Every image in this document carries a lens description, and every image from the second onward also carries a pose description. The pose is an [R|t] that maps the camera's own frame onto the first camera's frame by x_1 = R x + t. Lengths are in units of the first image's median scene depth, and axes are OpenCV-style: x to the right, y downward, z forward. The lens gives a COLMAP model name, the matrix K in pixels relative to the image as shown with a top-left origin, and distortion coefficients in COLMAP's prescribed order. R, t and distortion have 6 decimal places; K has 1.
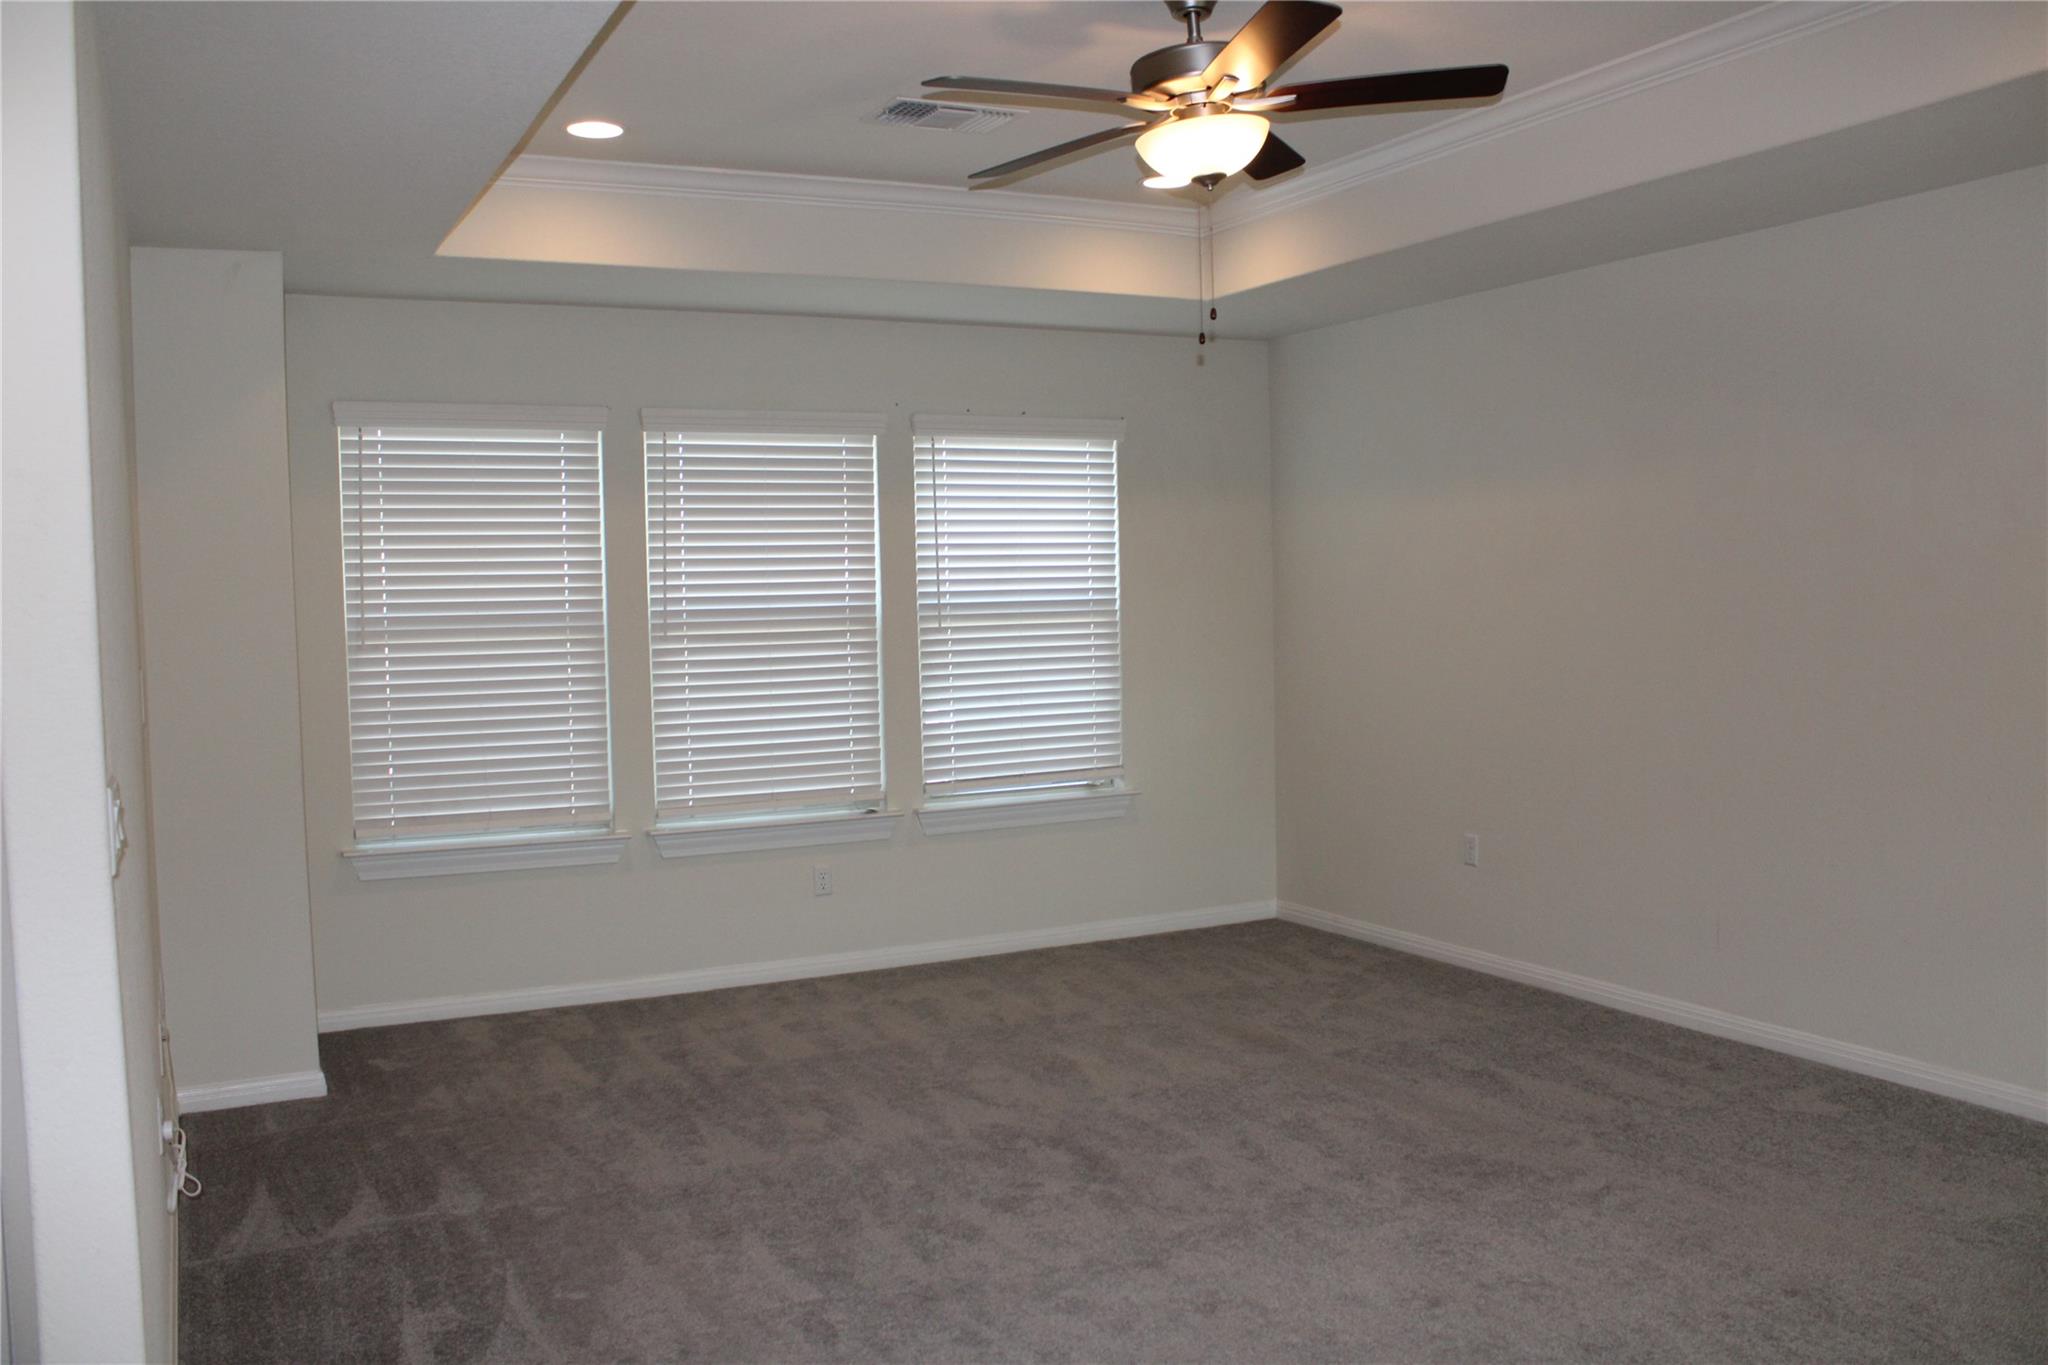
lens RADIAL K [[1719.9, 0, 1011.0], [0, 1719.9, 635.5], [0, 0, 1]] dist [-0.146133, 0.129003]
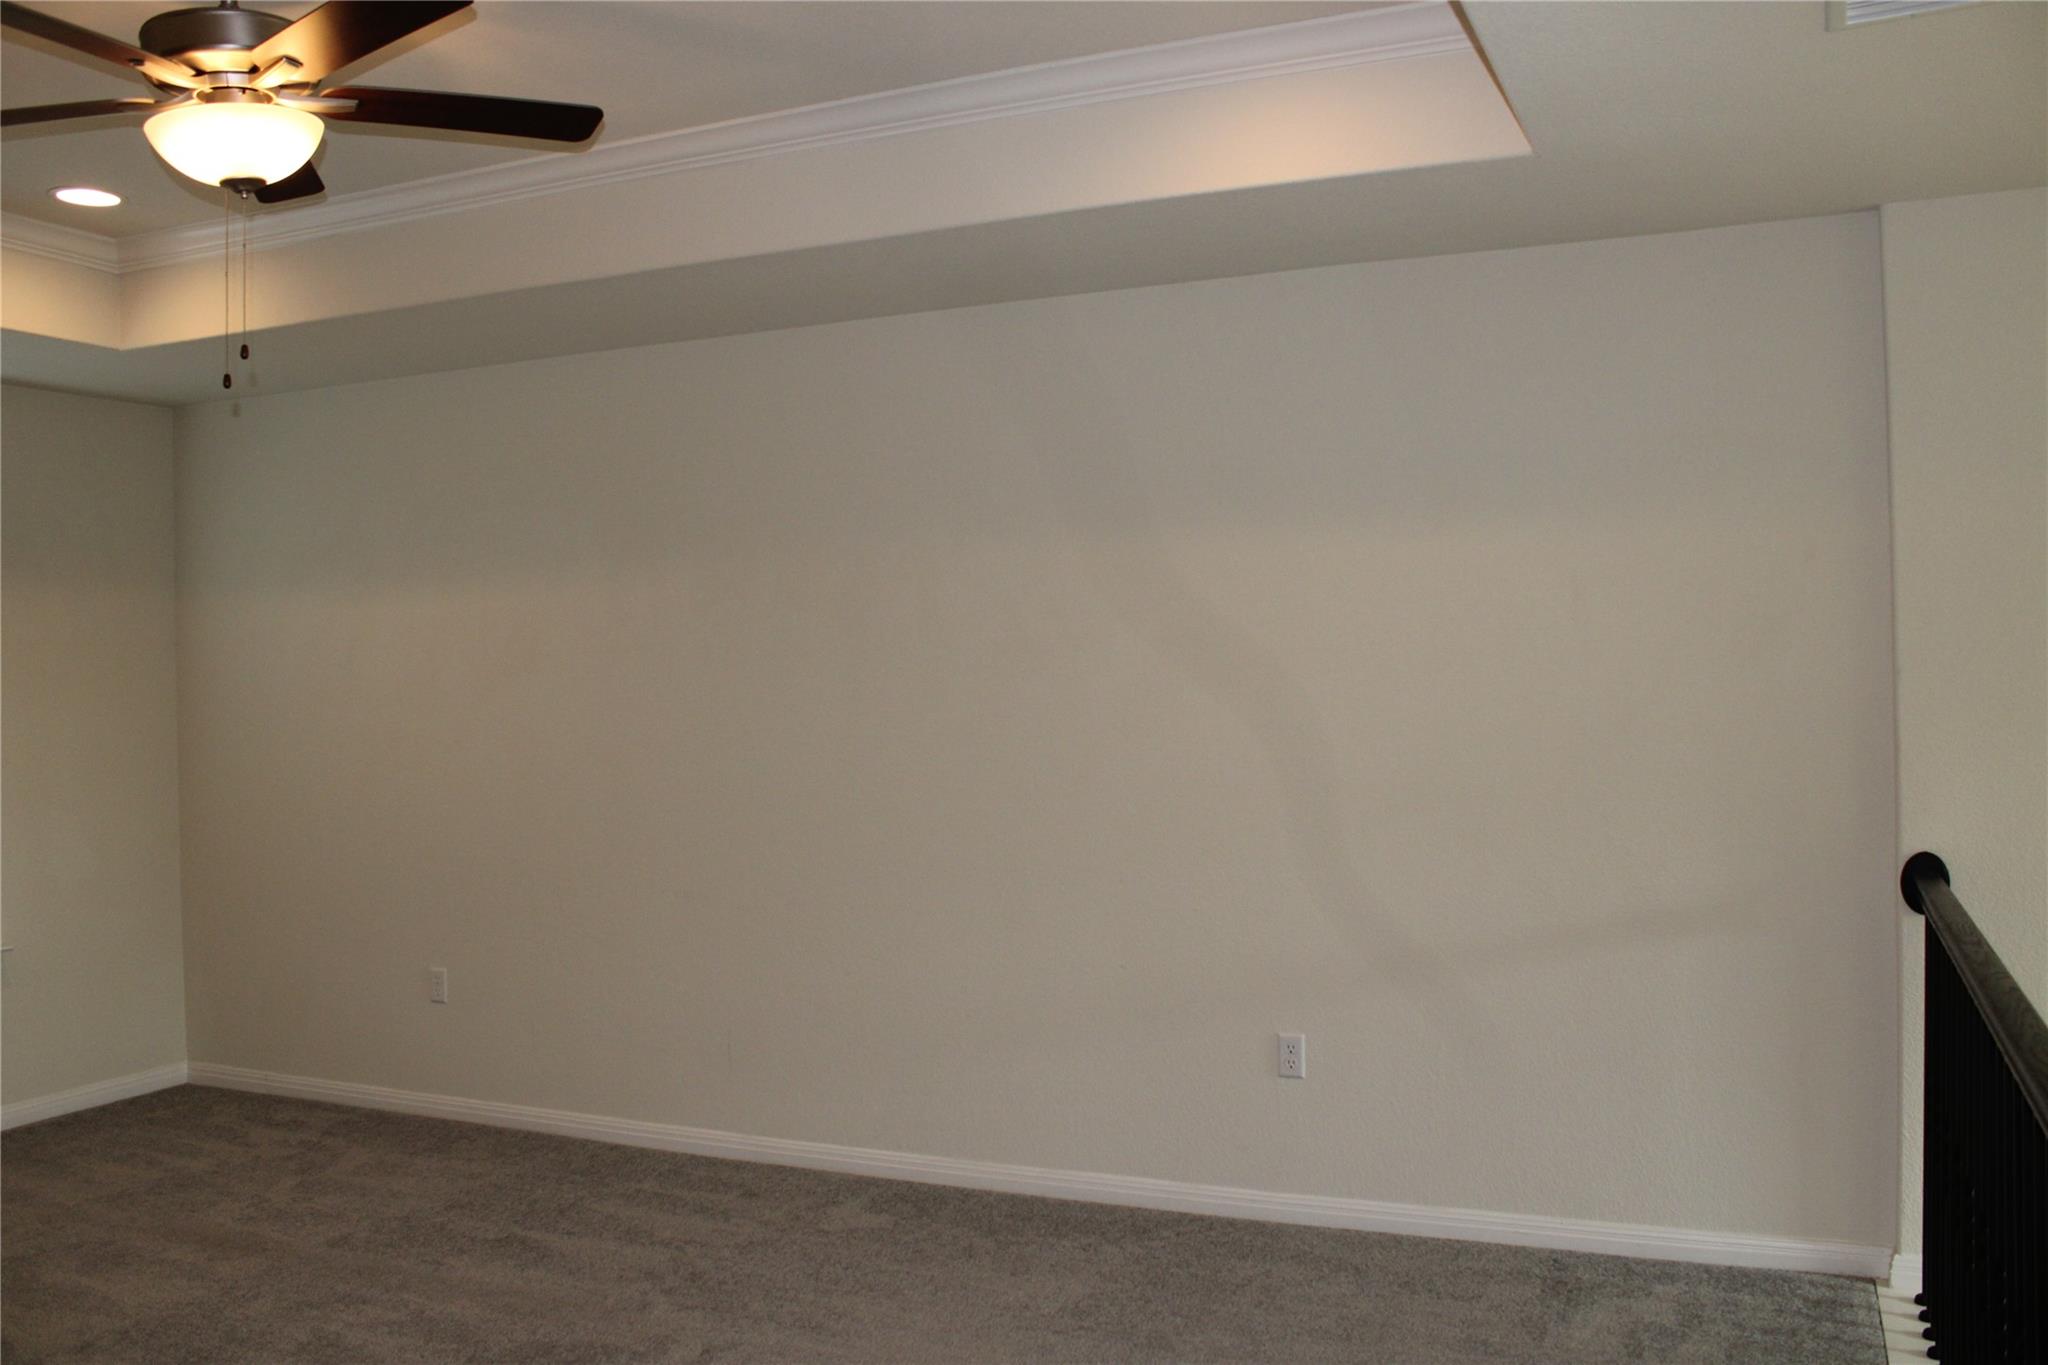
lens RADIAL K [[1719.9, 0, 1018.9], [0, 1719.9, 677.4], [0, 0, 1]] dist [-0.146133, 0.129003]
pose [[0.775292, 0.008088, 0.631551, -0.077772], [0.016496, 0.999318, -0.033049, -0.003691], [-0.631387, 0.036041, 0.774630, 0.142726]]
